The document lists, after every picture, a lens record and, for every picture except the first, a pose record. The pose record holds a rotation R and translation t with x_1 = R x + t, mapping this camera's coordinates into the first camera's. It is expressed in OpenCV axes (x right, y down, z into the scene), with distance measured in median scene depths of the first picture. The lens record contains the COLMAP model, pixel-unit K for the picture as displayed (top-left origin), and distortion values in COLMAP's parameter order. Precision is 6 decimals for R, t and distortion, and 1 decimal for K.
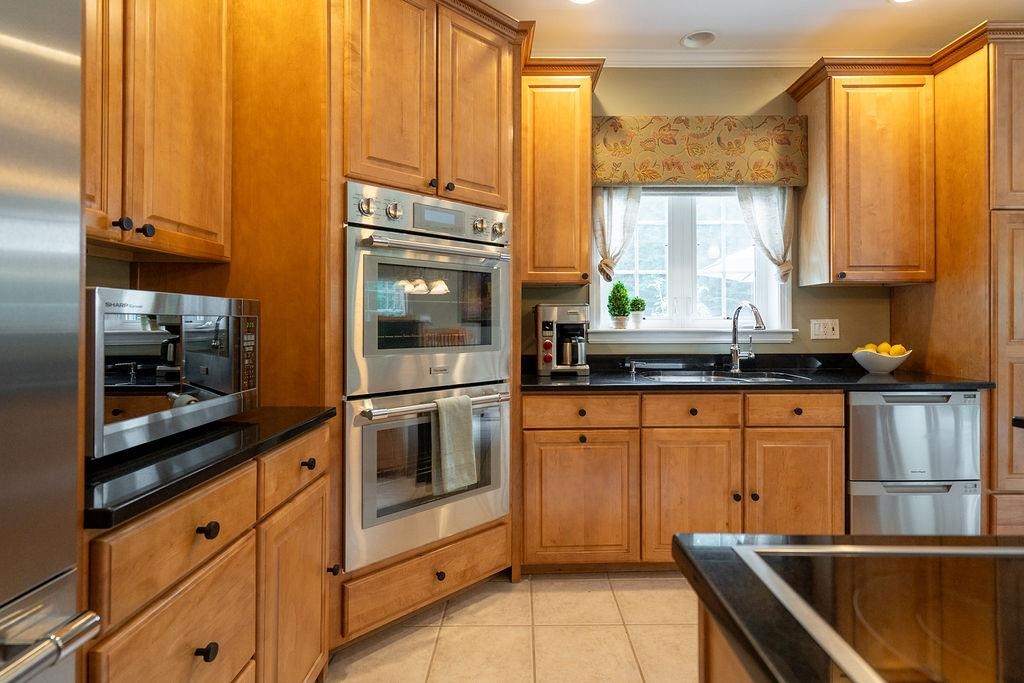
lens RADIAL K [[509.2, 0, 513.5], [0, 509.2, 317.1], [0, 0, 1]] dist [-0.000728, -0.000207]
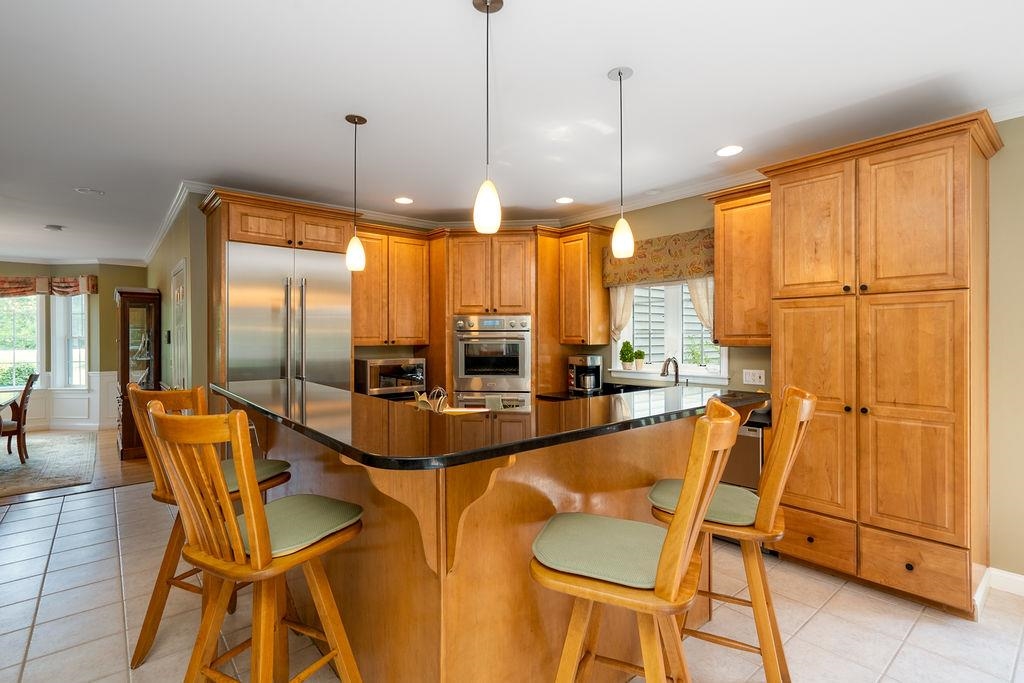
lens RADIAL K [[487.2, 0, 514.5], [0, 487.2, 338.6], [0, 0, 1]] dist [-0.002146, -0.000457]
pose [[0.645805, 0.000547, -0.763502, 1.239881], [0.008876, 0.999927, 0.008224, -0.098034], [0.763451, -0.012088, 0.645753, -0.325637]]
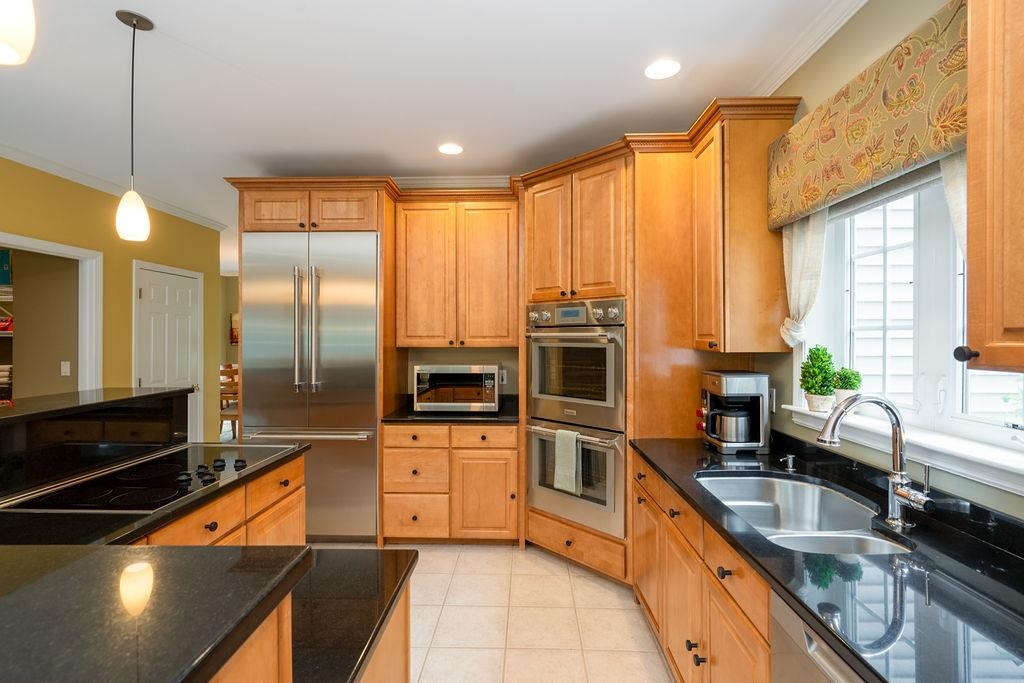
lens RADIAL K [[487.2, 0, 514.5], [0, 487.2, 338.6], [0, 0, 1]] dist [-0.002146, -0.000457]
pose [[-0.022627, 0.003295, -0.999739, 0.949417], [0.009269, 0.999952, 0.003086, -0.089568], [0.999701, -0.009197, -0.022656, 0.609085]]
